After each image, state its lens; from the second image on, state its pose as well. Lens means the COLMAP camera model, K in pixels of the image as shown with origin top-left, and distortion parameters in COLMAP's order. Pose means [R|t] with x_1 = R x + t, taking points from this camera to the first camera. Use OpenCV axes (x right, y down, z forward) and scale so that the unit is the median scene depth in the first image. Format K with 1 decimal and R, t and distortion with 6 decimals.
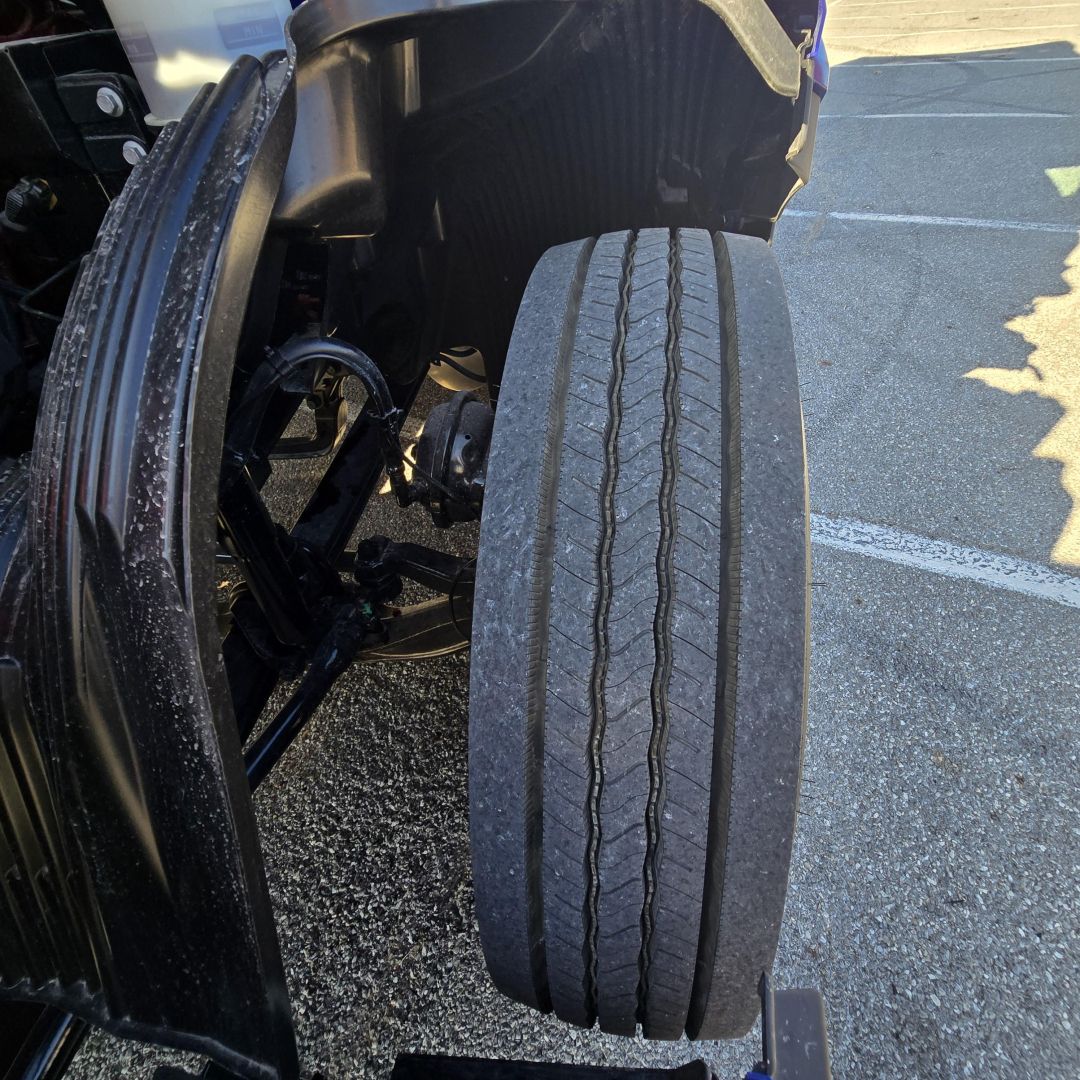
lens RADIAL K [[592.5, 0, 542.5], [0, 592.5, 535.2], [0, 0, 1]] dist [-0.001439, -0.000942]
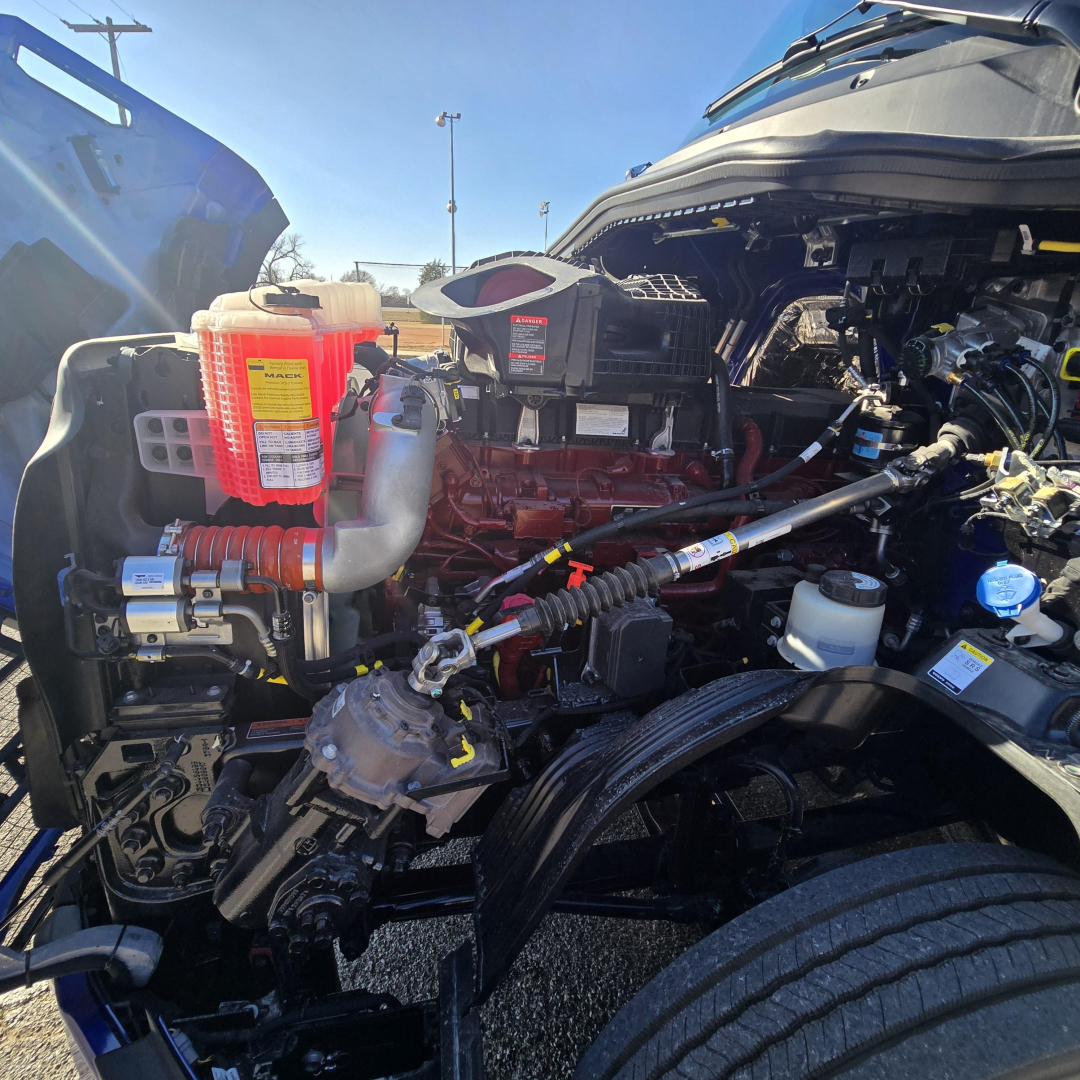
lens RADIAL K [[592.5, 0, 542.5], [0, 592.5, 535.2], [0, 0, 1]] dist [-0.001439, -0.000942]
pose [[0.342566, 0.406062, -0.847209, 0.735655], [-0.702778, 0.709221, 0.055759, -0.546553], [0.623499, 0.576299, 0.528326, -0.927167]]
